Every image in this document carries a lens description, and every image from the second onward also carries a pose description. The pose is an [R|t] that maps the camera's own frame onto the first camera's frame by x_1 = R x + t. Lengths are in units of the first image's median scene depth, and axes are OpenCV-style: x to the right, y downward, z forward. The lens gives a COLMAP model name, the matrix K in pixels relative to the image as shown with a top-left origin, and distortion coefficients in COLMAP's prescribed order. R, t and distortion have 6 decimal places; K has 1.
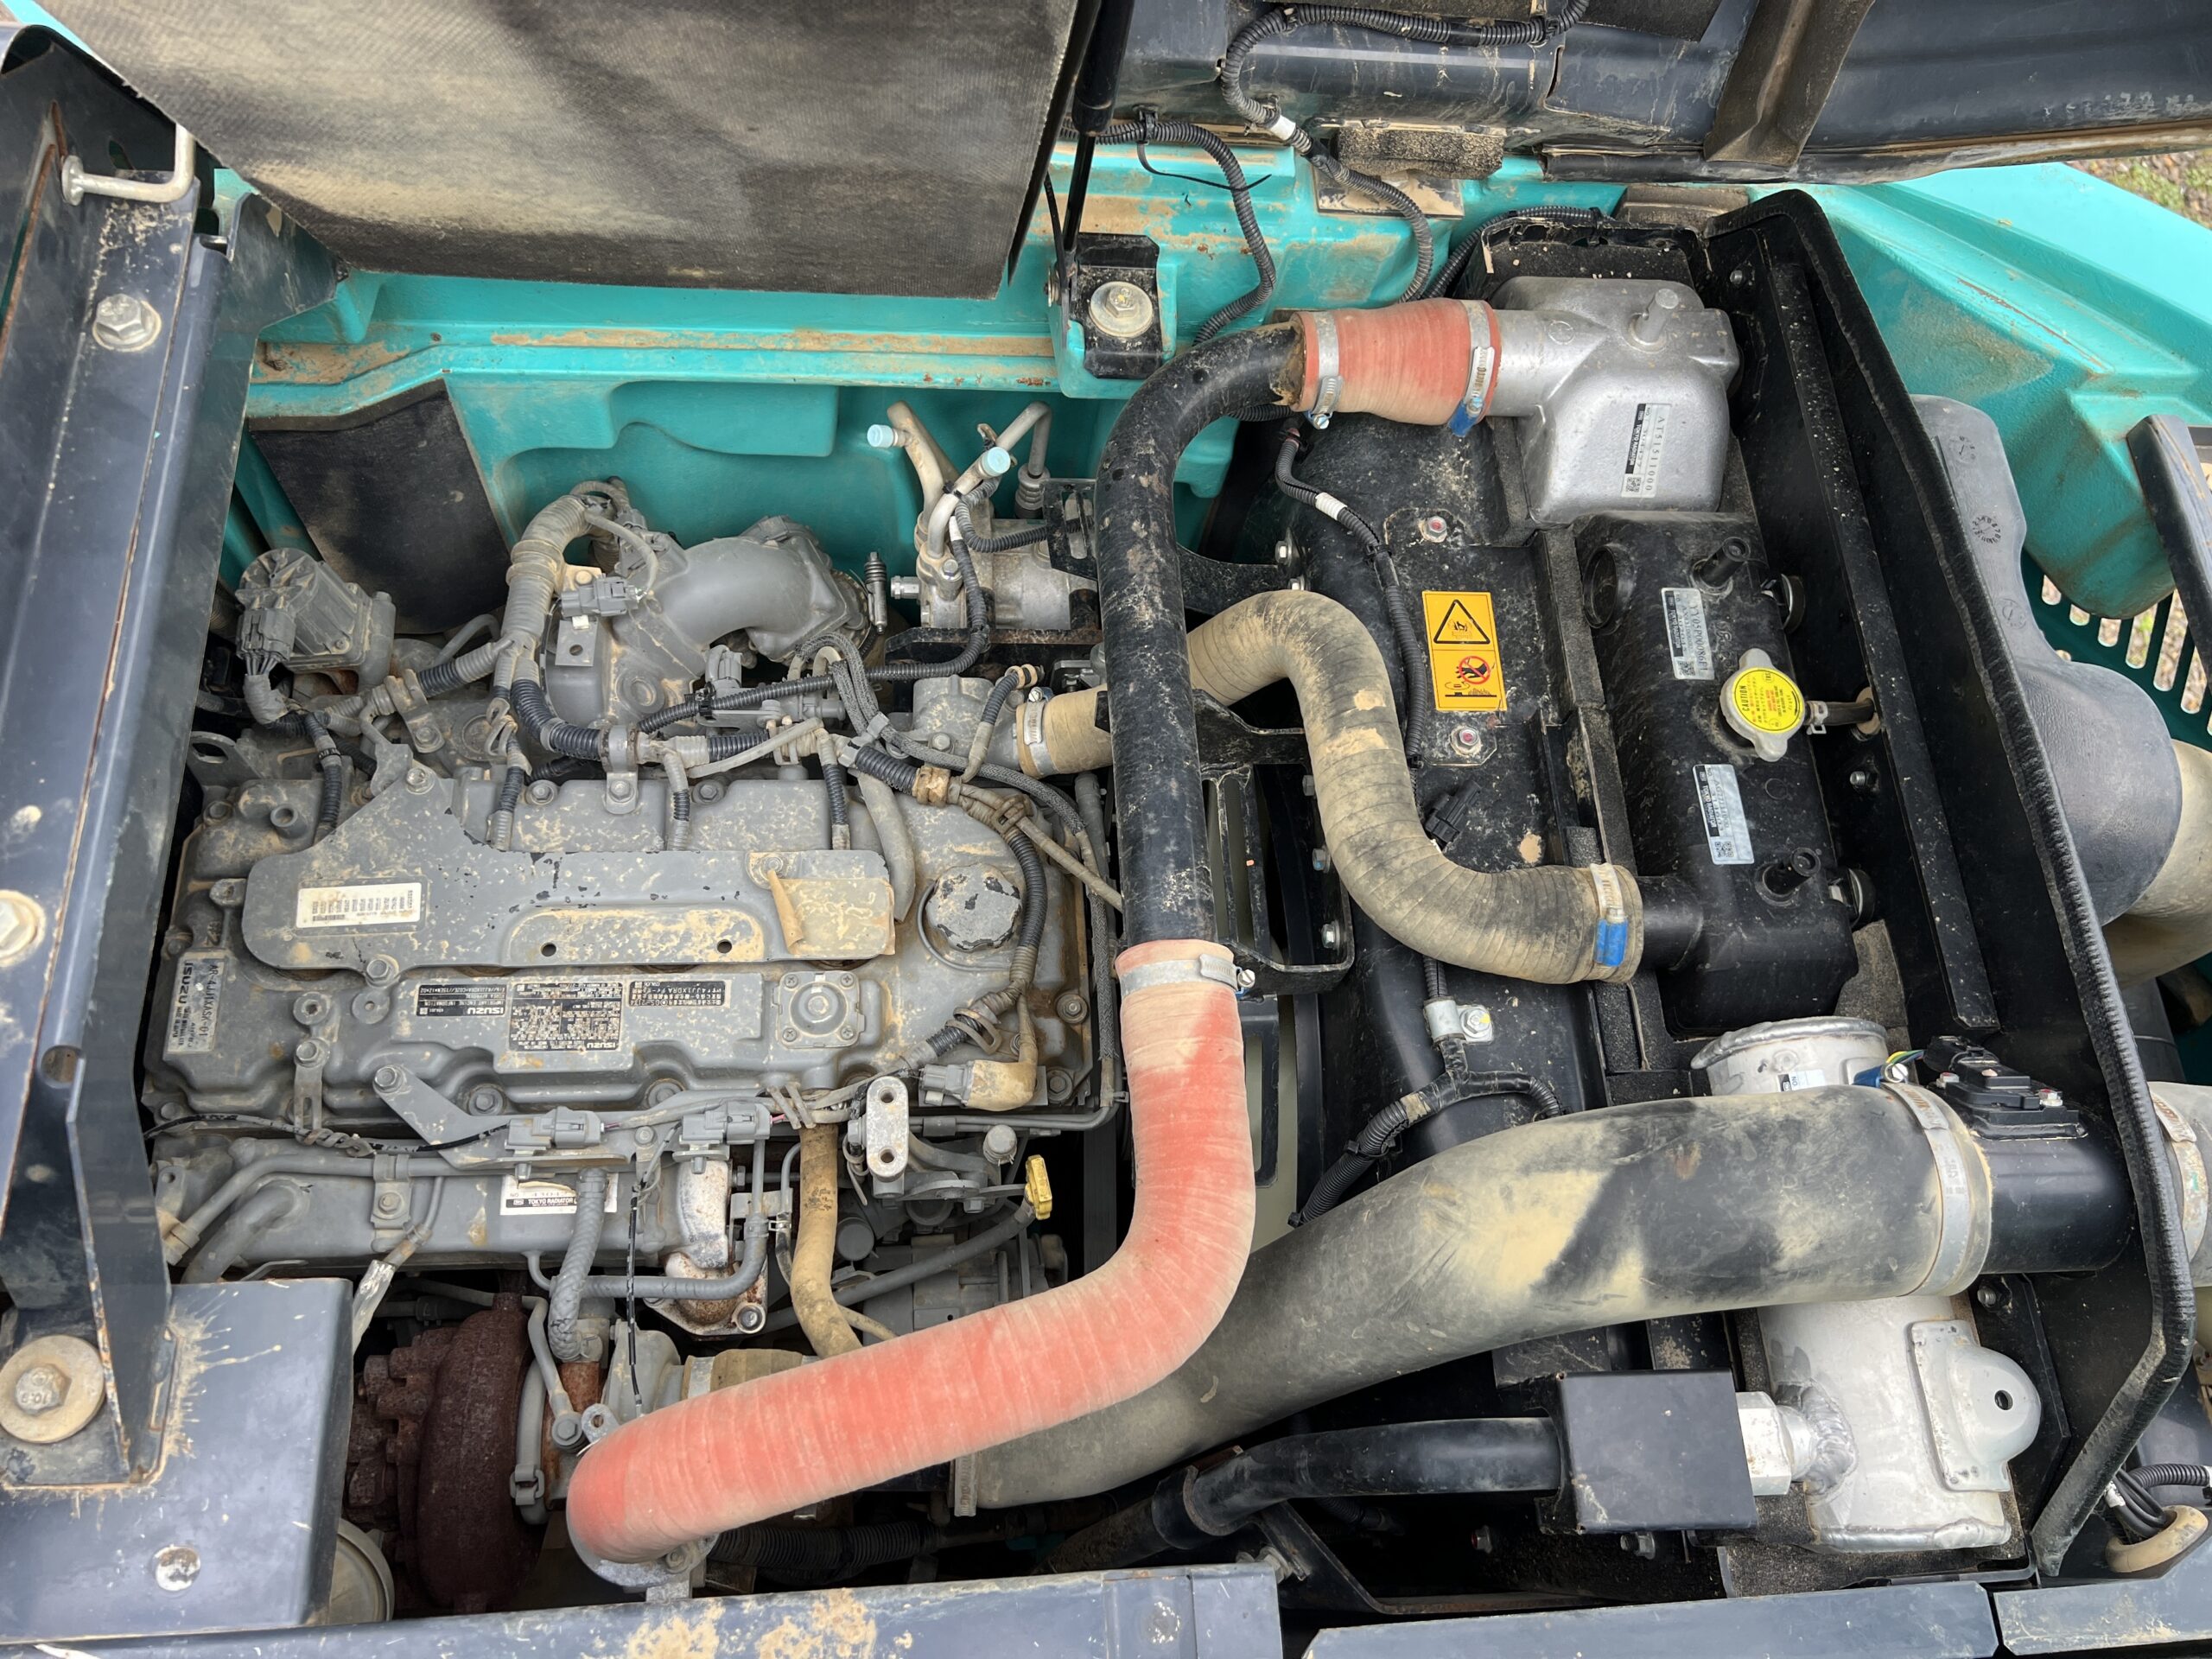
lens RADIAL K [[1676.1, 0, 1111.9], [0, 1676.1, 830.6], [0, 0, 1]] dist [0.020847, -0.007420]
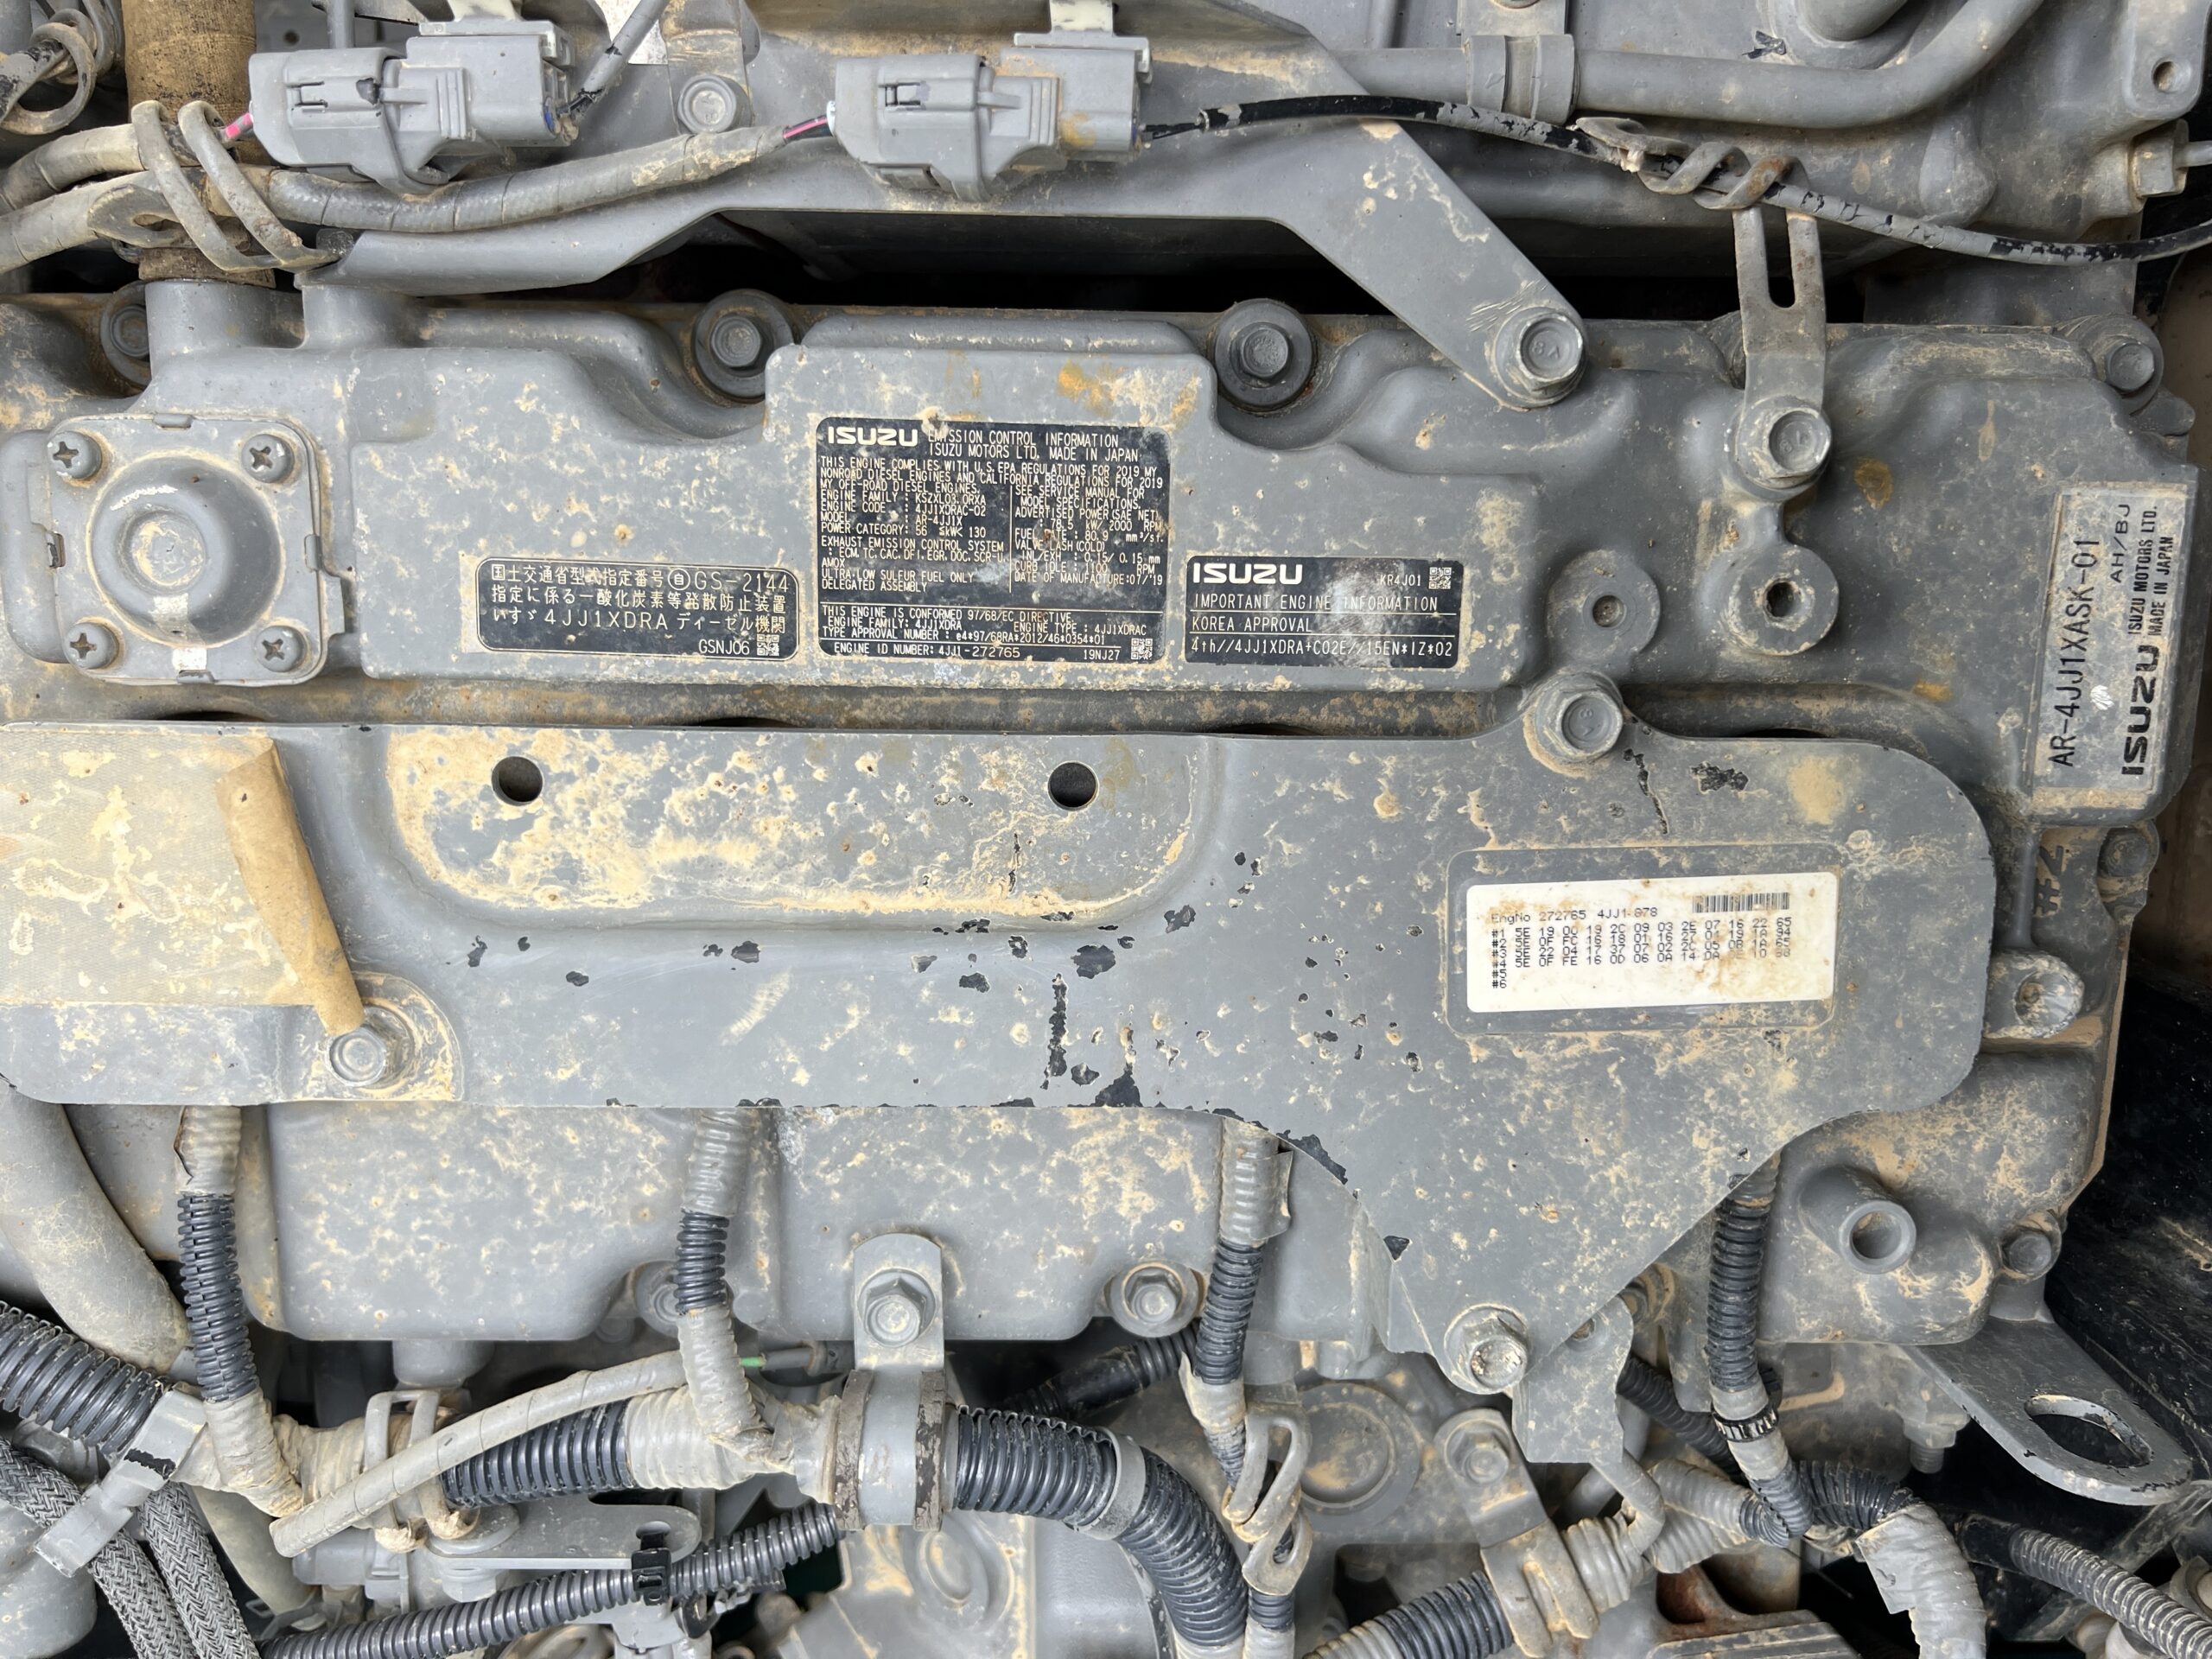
lens RADIAL K [[1676.1, 0, 1108.0], [0, 1676.1, 828.0], [0, 0, 1]] dist [0.020847, -0.007420]
pose [[-0.987042, -0.045564, -0.153859, -0.290108], [0.009605, -0.973895, 0.226794, -0.007201], [-0.160177, 0.222377, 0.961713, 0.691454]]
